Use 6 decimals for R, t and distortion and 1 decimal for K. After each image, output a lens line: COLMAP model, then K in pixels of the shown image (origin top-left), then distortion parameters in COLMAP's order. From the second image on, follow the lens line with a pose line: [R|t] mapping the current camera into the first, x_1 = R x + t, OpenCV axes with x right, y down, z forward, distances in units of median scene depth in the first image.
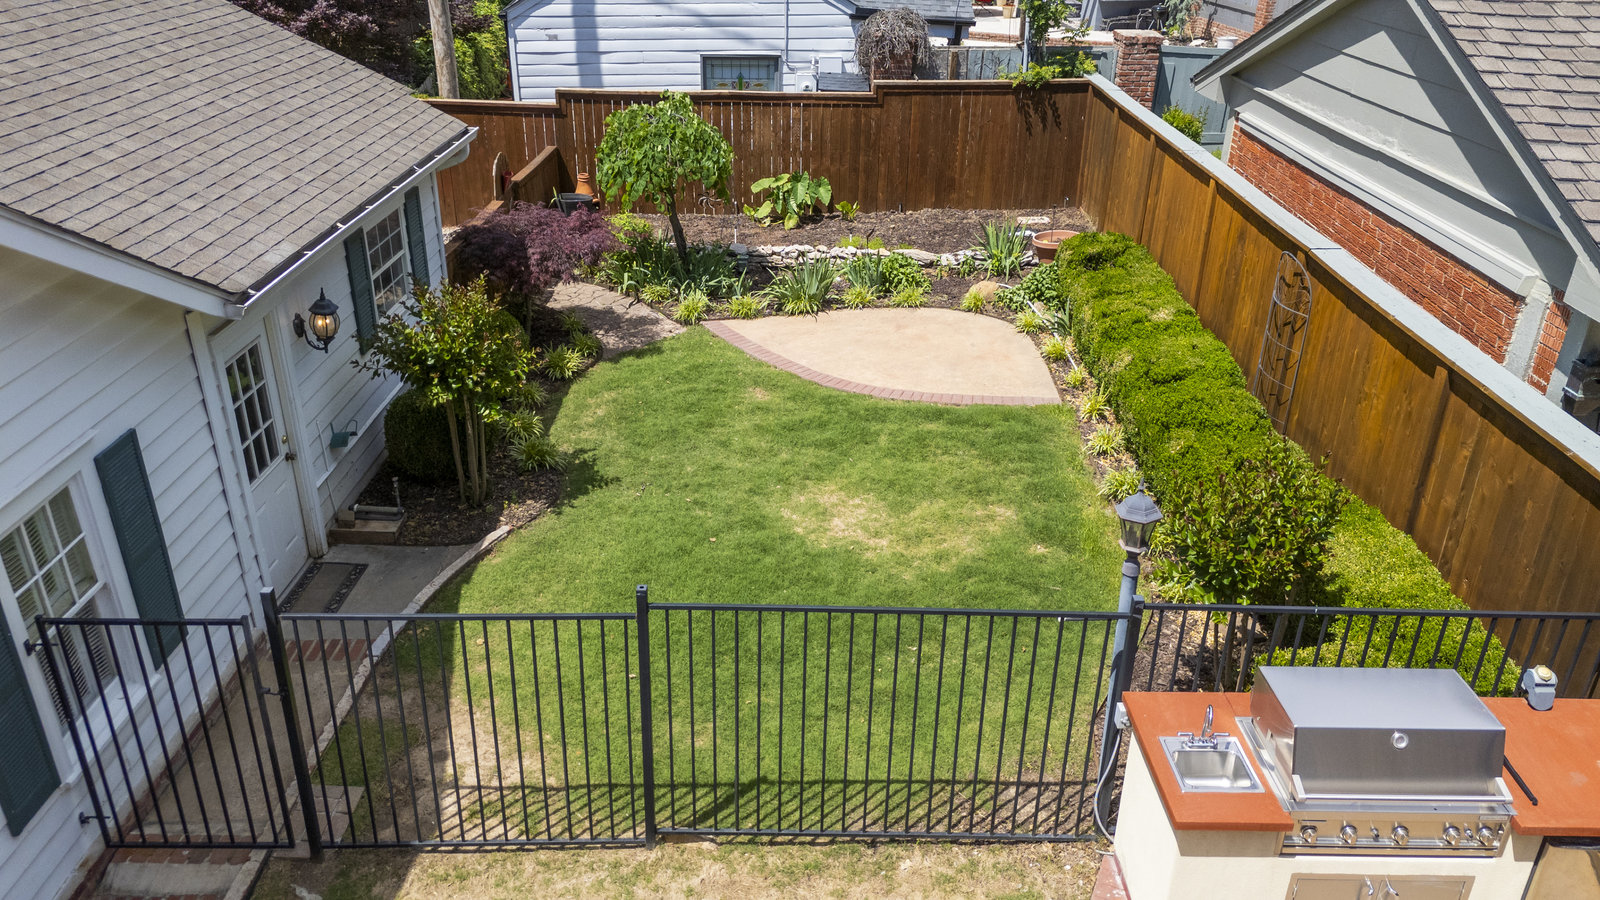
lens RADIAL K [[1176.5, 0, 797.4], [0, 1176.5, 444.5], [0, 0, 1]] dist [0.085711, -0.094248]
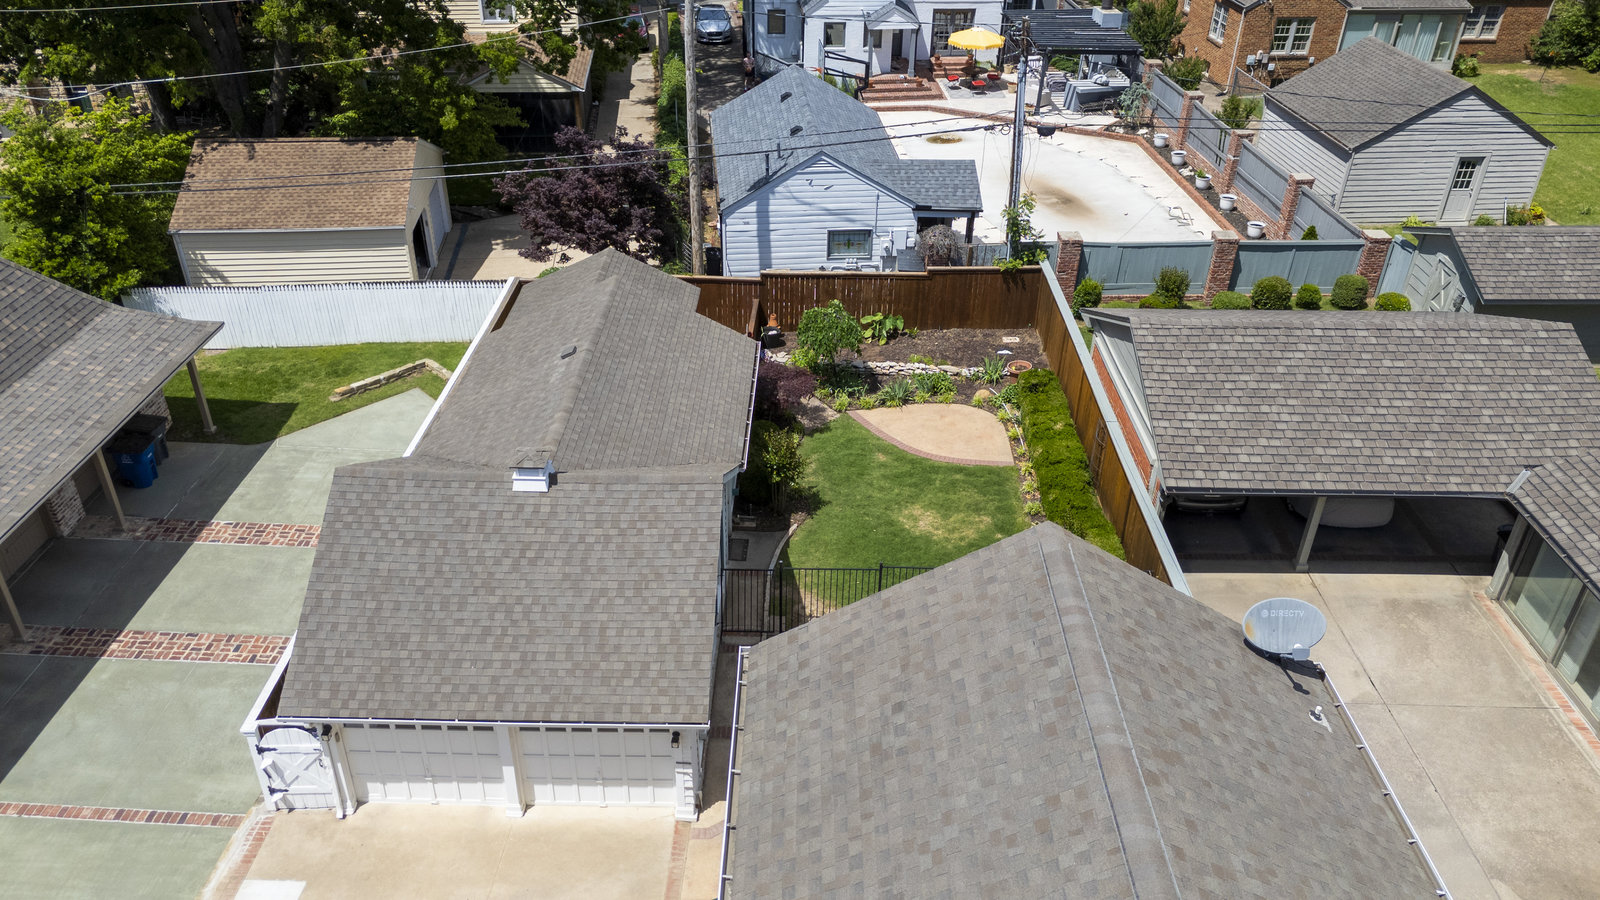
lens RADIAL K [[1176.5, 0, 797.4], [0, 1176.5, 444.5], [0, 0, 1]] dist [0.085711, -0.094248]
pose [[0.999958, 0.006137, -0.006783, -0.182712], [-0.005449, 0.995260, 0.097102, -0.292565], [0.007347, -0.097061, 0.995251, -1.281061]]
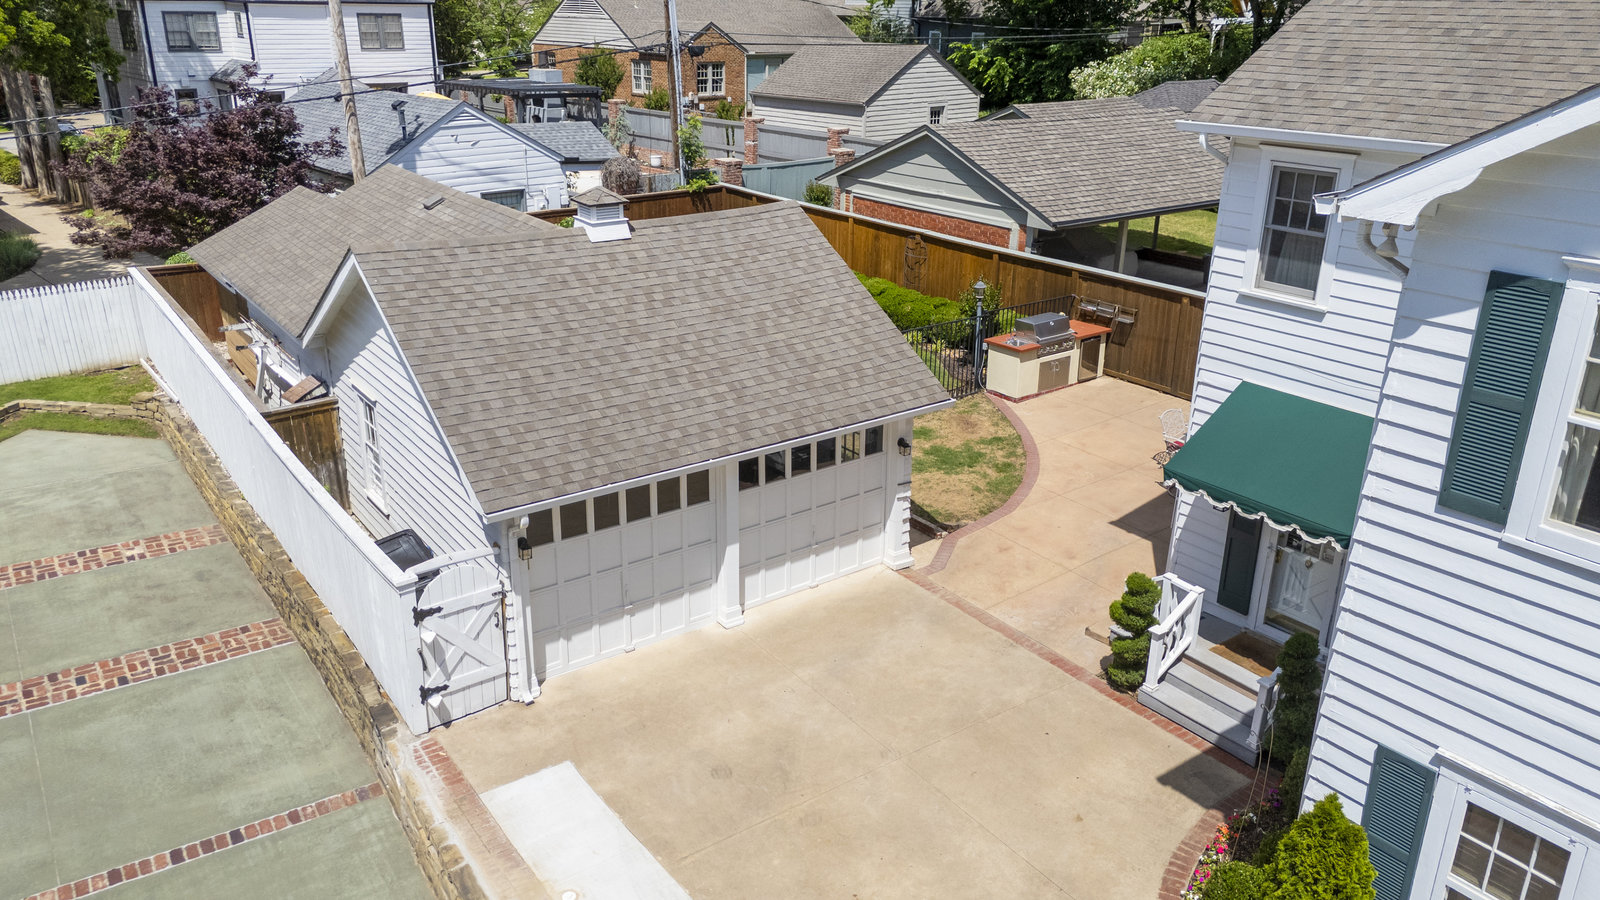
lens RADIAL K [[1176.5, 0, 797.4], [0, 1176.5, 444.5], [0, 0, 1]] dist [0.085711, -0.094248]
pose [[0.802774, -0.217914, 0.555039, -1.141013], [0.265248, 0.964167, -0.005096, 0.196206], [-0.534039, 0.151314, 0.831809, -0.829940]]
